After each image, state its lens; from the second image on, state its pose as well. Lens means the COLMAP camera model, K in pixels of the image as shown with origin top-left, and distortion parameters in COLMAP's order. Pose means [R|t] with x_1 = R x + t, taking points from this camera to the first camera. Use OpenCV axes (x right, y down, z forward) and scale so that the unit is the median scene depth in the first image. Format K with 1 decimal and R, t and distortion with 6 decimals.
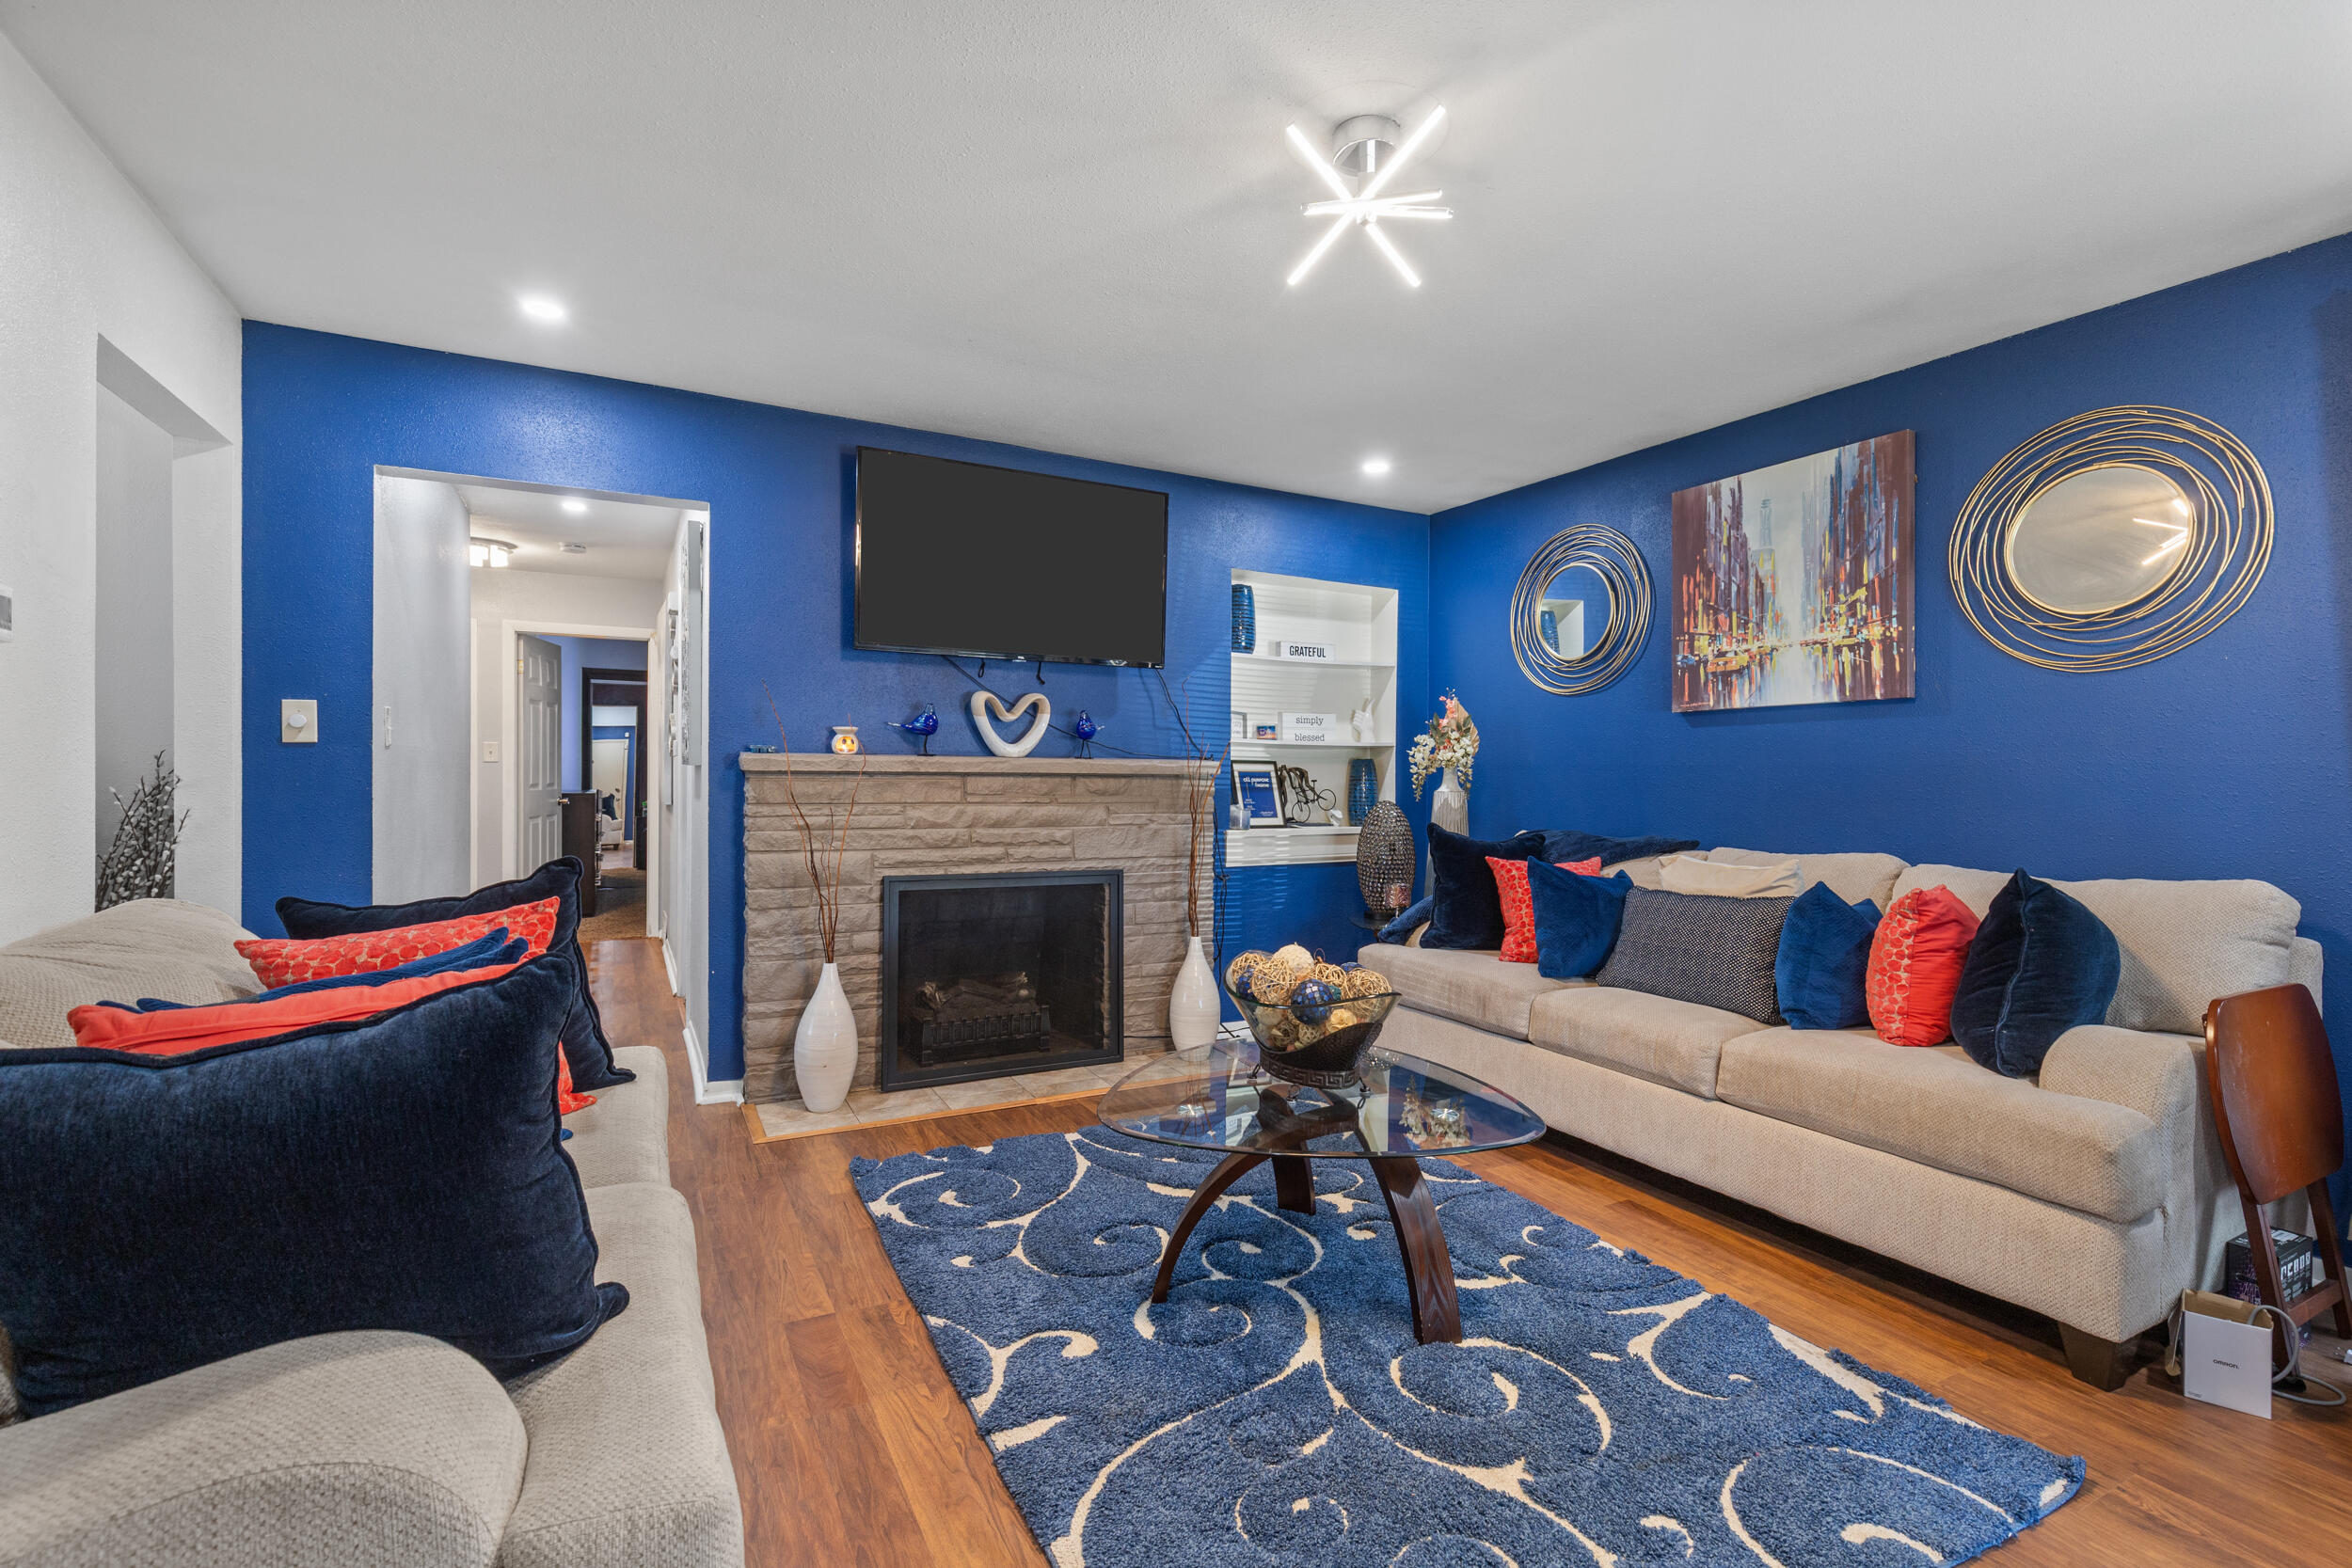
lens RADIAL K [[1065.8, 0, 1192.4], [0, 1065.8, 777.9], [0, 0, 1]] dist [0.003605, 0.000398]
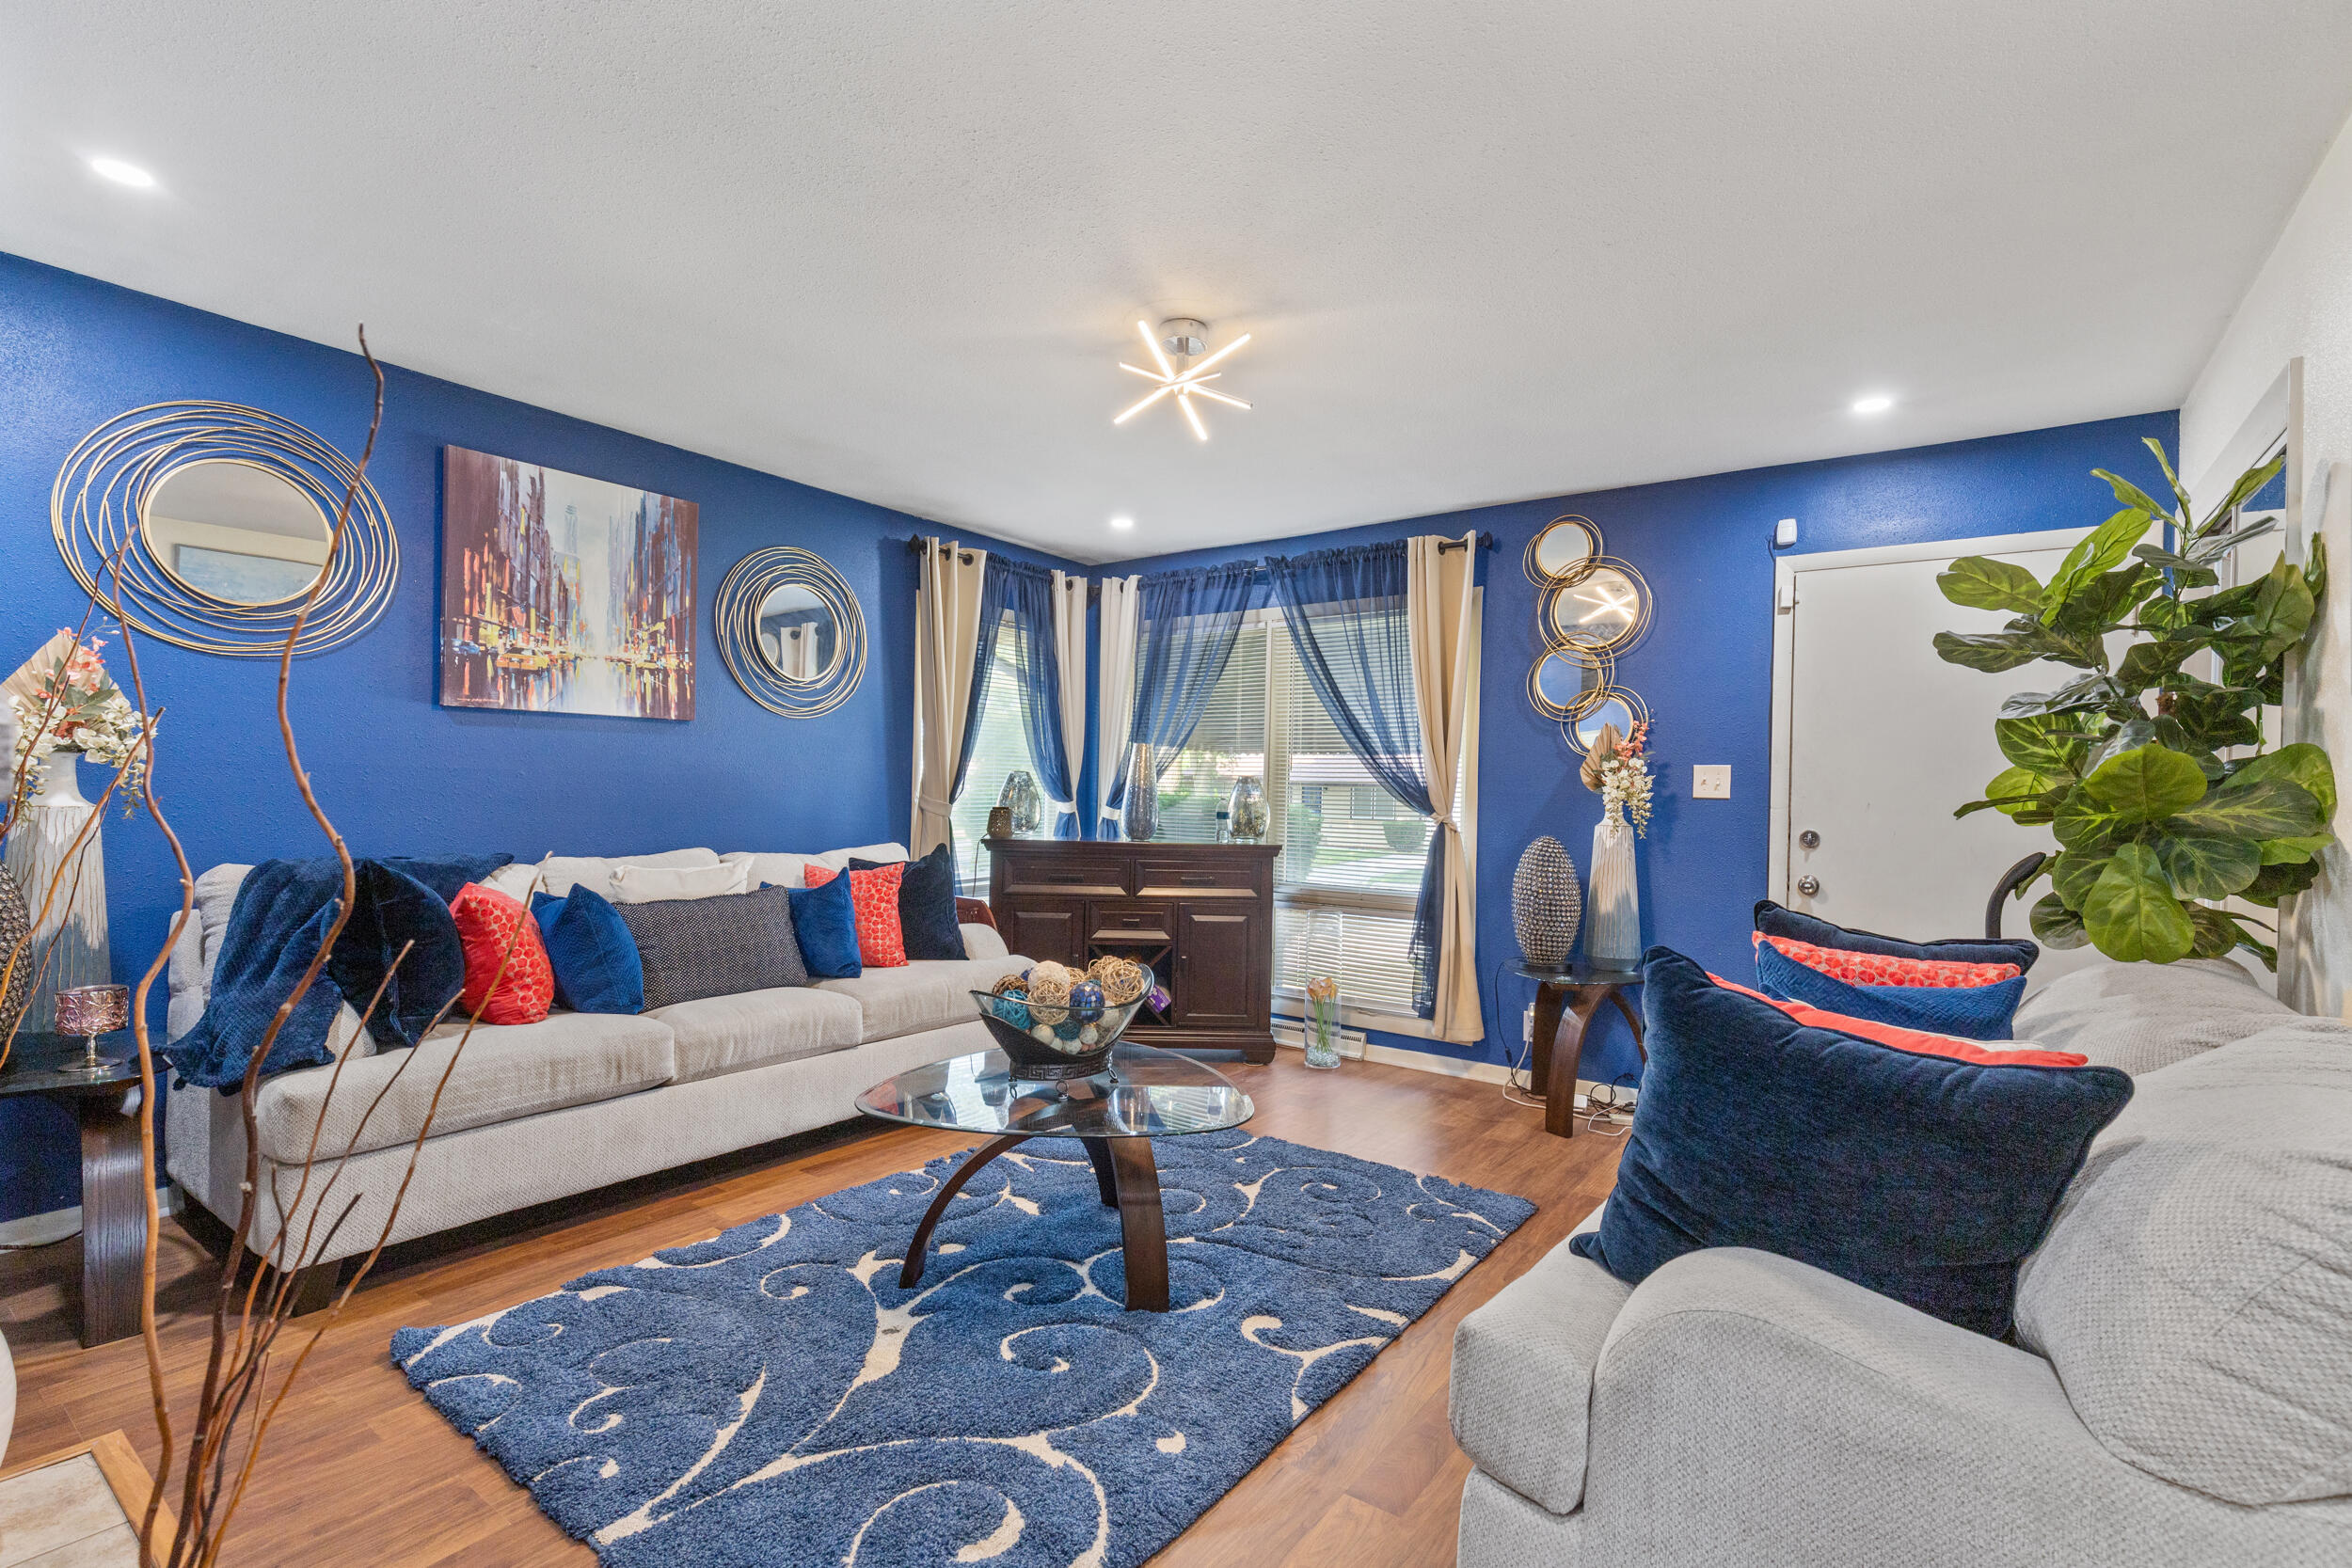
lens RADIAL K [[1065.8, 0, 1190.0], [0, 1065.8, 794.0], [0, 0, 1]] dist [0.003605, 0.000398]
pose [[-0.441181, -0.017448, 0.897249, -0.648412], [-0.020929, 0.999739, 0.009150, -0.013086], [-0.897174, -0.014742, -0.441431, 0.961695]]
